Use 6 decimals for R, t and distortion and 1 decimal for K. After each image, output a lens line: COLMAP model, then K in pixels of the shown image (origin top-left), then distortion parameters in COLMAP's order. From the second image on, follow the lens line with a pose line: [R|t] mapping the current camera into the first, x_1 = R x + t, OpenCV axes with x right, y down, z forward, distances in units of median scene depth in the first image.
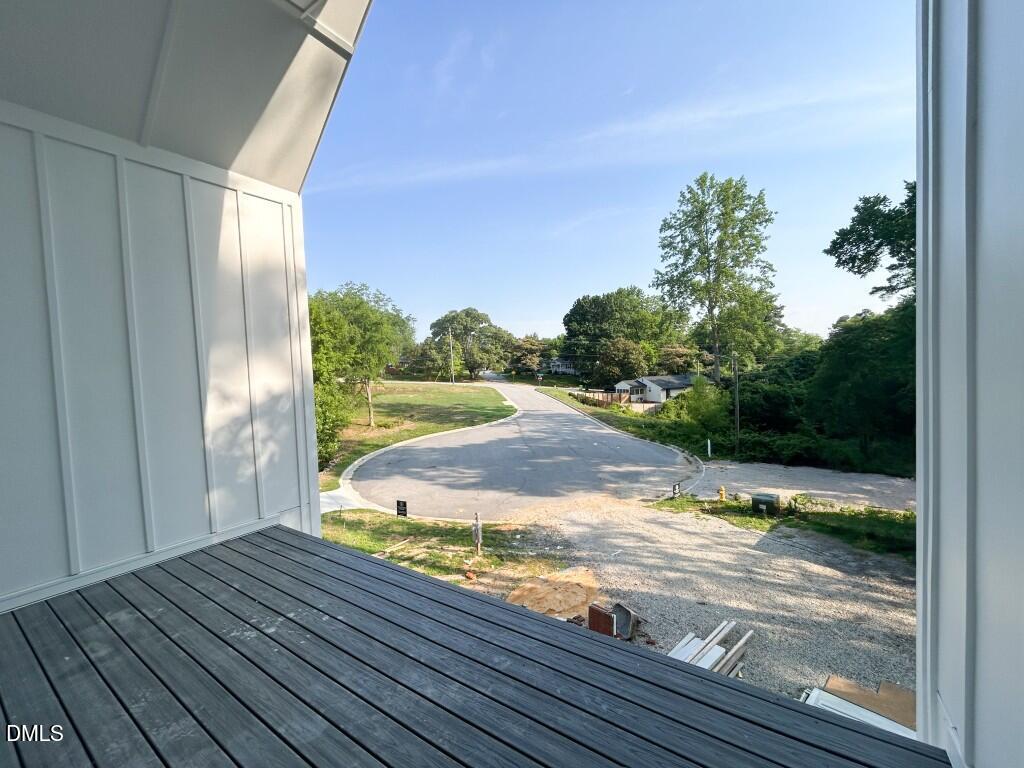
lens RADIAL K [[414.4, 0, 512.7], [0, 414.4, 384.2], [0, 0, 1]] dist [-0.000657, 0.000177]
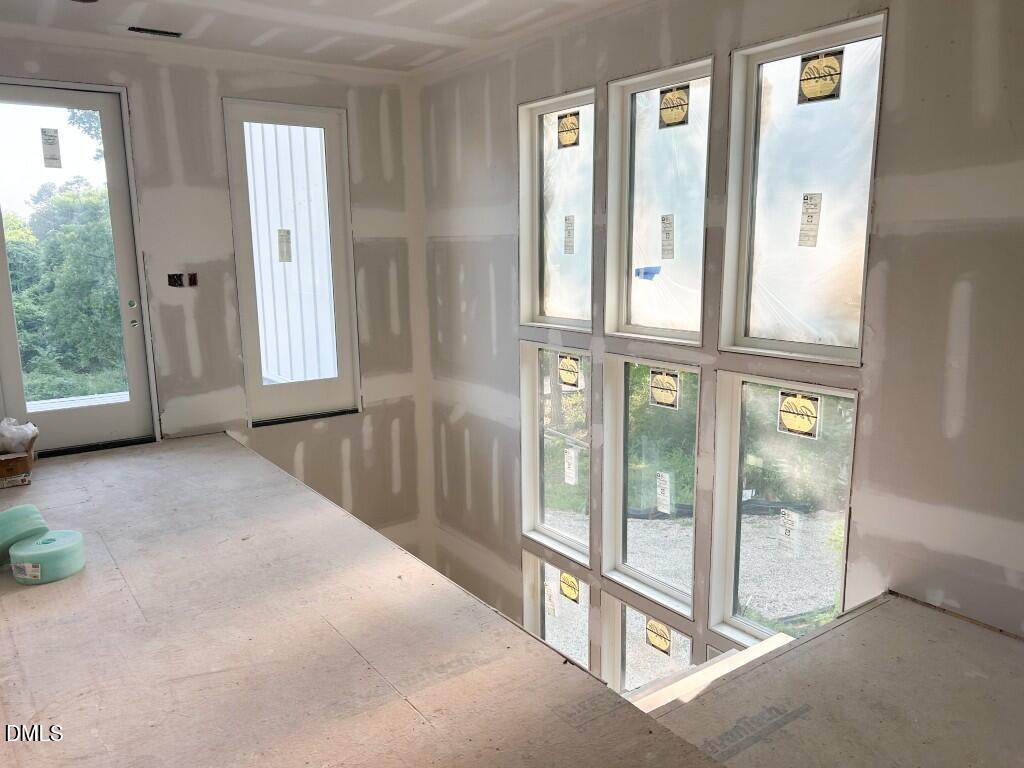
lens RADIAL K [[775.5, 0, 511.9], [0, 775.5, 385.6], [0, 0, 1]] dist [-0.009388, -0.001923]
pose [[0.356536, -0.132147, 0.924889, -0.292187], [0.032494, 0.991101, 0.129081, 0.013838], [-0.933716, -0.015969, 0.357657, -0.229432]]
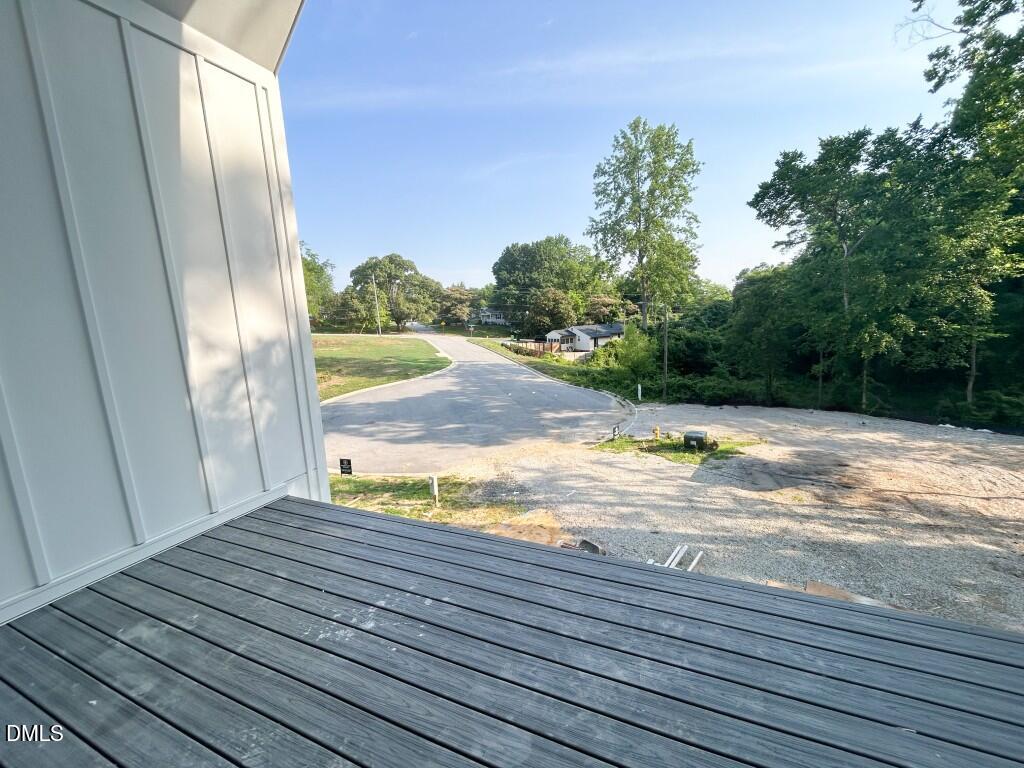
lens RADIAL K [[414.4, 0, 513.6], [0, 414.4, 384.2], [0, 0, 1]] dist [-0.000657, 0.000177]
pose [[0.984514, -0.034304, 0.171915, -0.045278], [0.013891, 0.992849, 0.118566, 0.003804], [-0.174753, -0.114342, 0.977951, 0.022730]]
